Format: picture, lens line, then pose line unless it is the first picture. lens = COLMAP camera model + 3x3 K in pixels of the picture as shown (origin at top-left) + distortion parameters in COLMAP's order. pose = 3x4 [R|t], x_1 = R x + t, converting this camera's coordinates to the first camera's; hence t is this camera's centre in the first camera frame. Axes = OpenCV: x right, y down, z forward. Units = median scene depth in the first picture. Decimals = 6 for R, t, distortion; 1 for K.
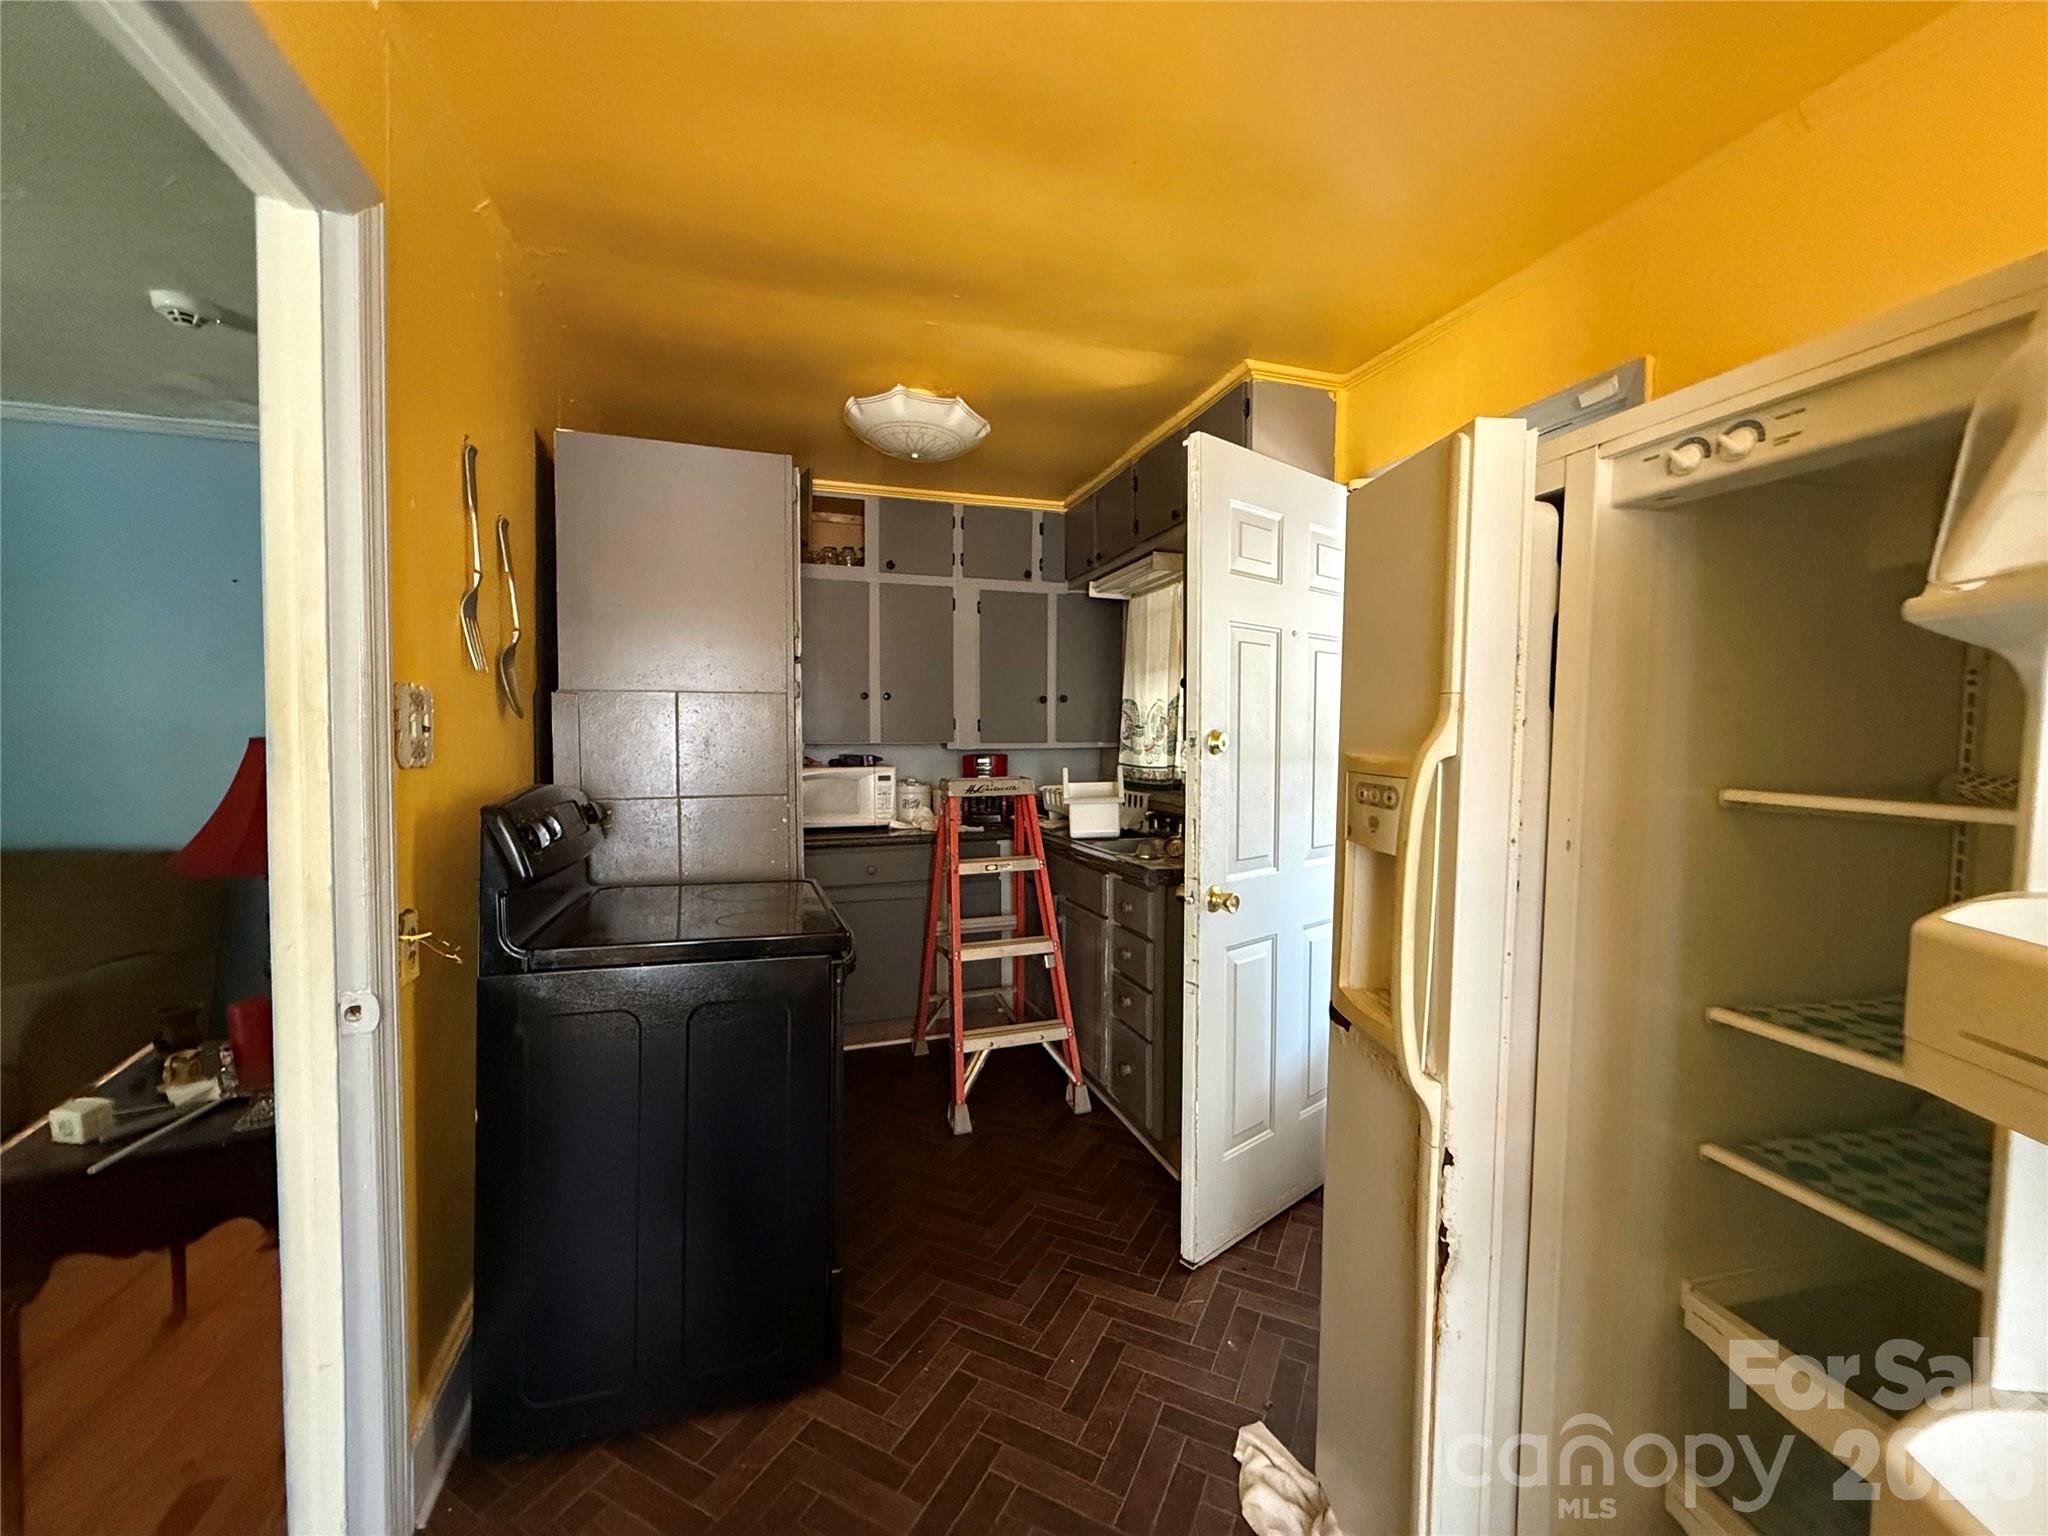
lens RADIAL K [[818.5, 0, 1026.5], [0, 818.5, 767.8], [0, 0, 1]] dist [0.000744, 0.000027]
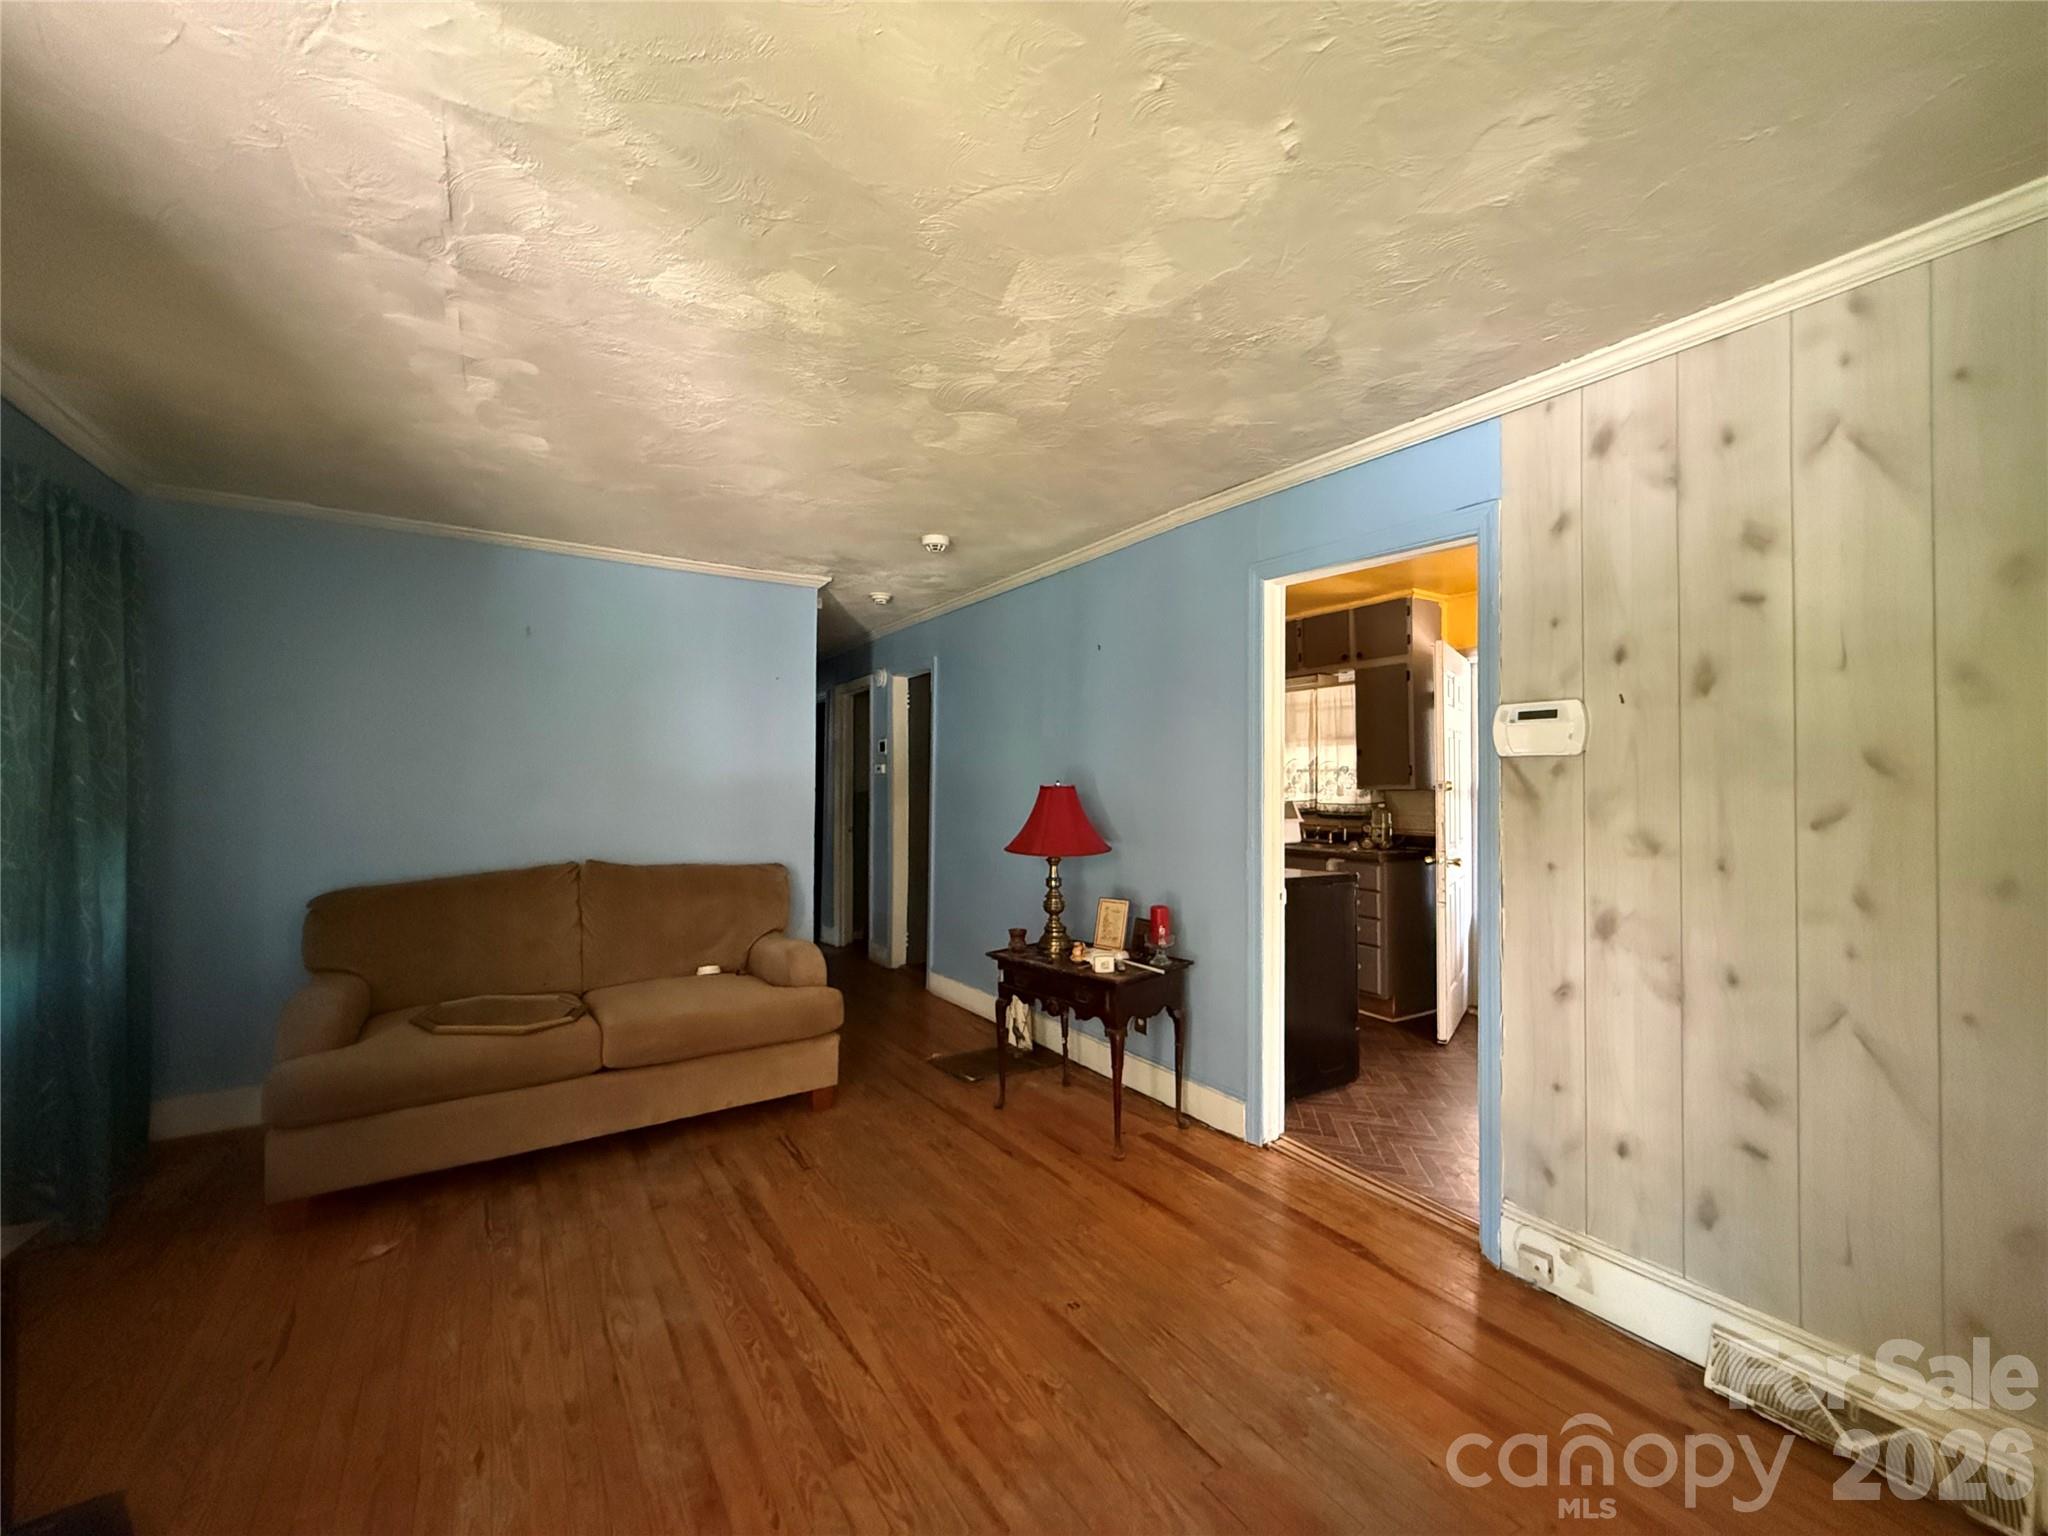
lens RADIAL K [[818.5, 0, 1023.9], [0, 818.5, 772.9], [0, 0, 1]] dist [0.000744, 0.000027]
pose [[0.966162, 0.005763, 0.257870, -1.107403], [0.007475, 0.998705, -0.050324, 0.028687], [-0.257826, 0.050549, 0.964868, -0.603613]]
